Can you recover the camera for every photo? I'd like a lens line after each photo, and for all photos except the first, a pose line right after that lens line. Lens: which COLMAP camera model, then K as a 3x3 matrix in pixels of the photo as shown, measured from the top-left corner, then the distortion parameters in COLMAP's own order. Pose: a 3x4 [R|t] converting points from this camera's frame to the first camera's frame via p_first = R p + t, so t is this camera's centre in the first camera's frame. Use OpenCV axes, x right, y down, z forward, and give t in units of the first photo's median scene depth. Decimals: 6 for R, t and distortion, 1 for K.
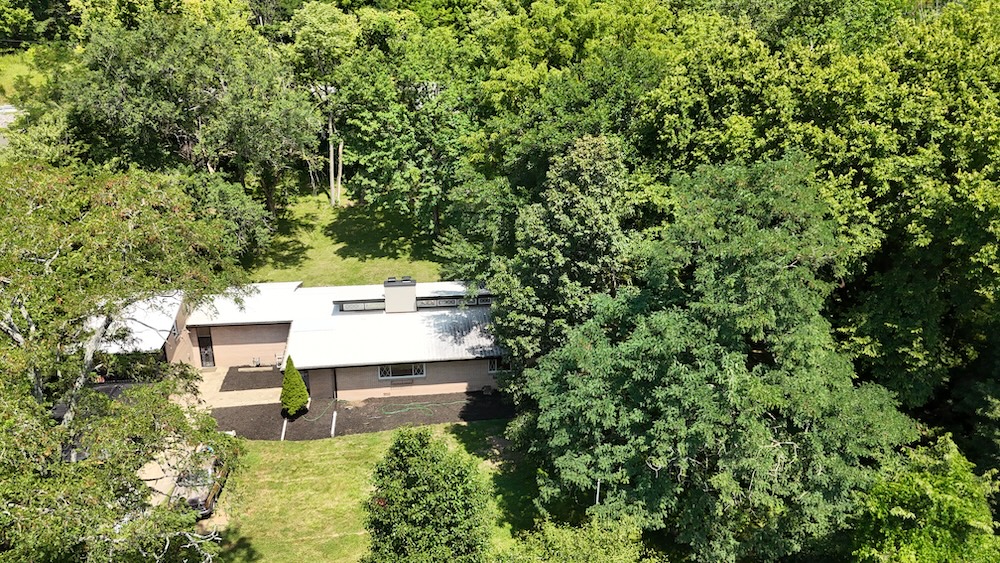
lens RADIAL K [[737.7, 0, 500.0], [0, 737.7, 281.5], [0, 0, 1]] dist [0.006822, 0.001202]
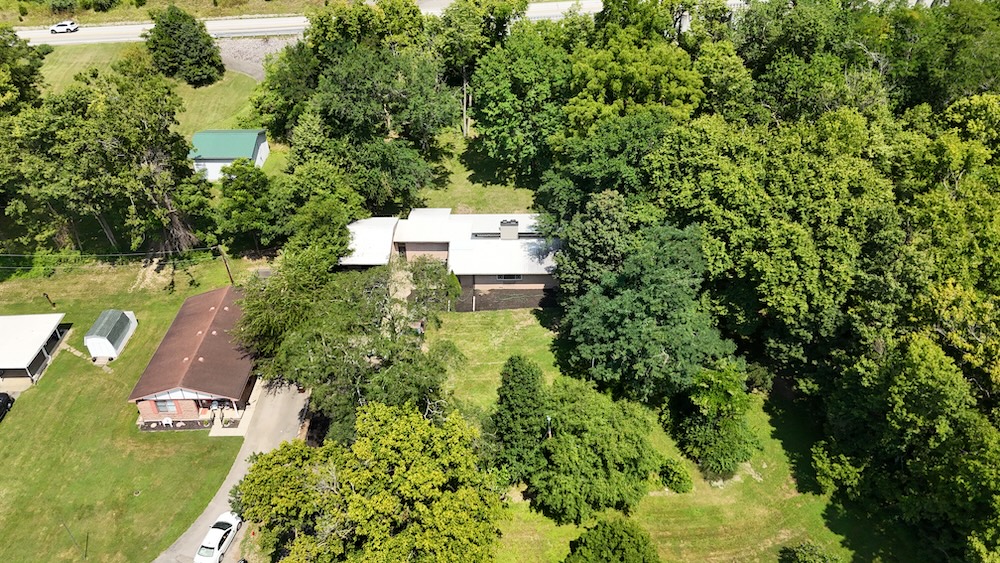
lens RADIAL K [[737.7, 0, 500.0], [0, 737.7, 281.5], [0, 0, 1]] dist [0.006822, 0.001202]
pose [[0.991061, 0.070231, -0.113429, 0.054180], [-0.034469, 0.956149, 0.290845, -0.402608], [0.128882, -0.284335, 0.950023, -0.762094]]
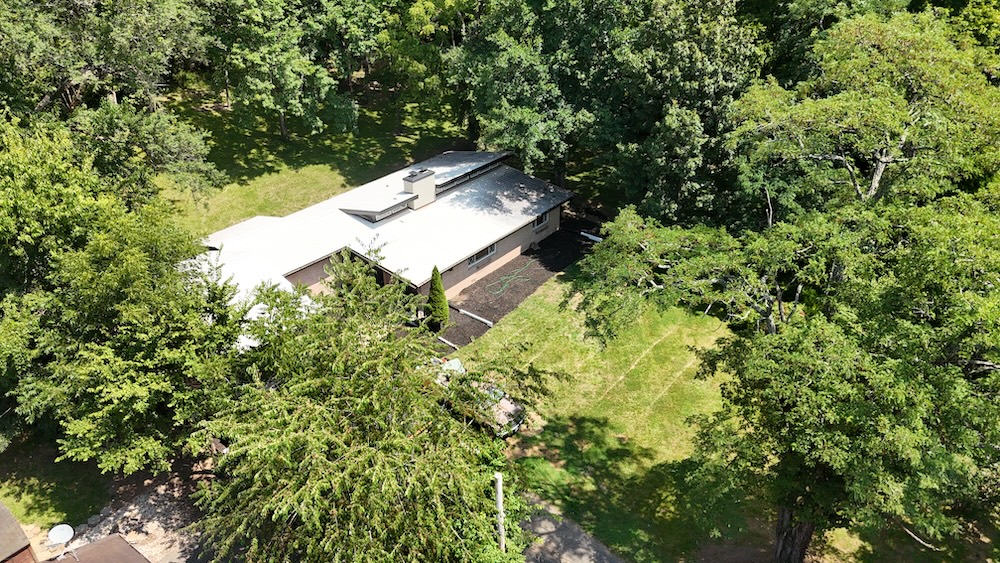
lens RADIAL K [[737.7, 0, 500.0], [0, 737.7, 281.5], [0, 0, 1]] dist [0.006822, 0.001202]
pose [[0.697533, -0.341458, 0.629964, -0.766675], [0.234558, 0.939529, 0.249535, -0.089141], [-0.677075, -0.026296, 0.735444, 0.233994]]
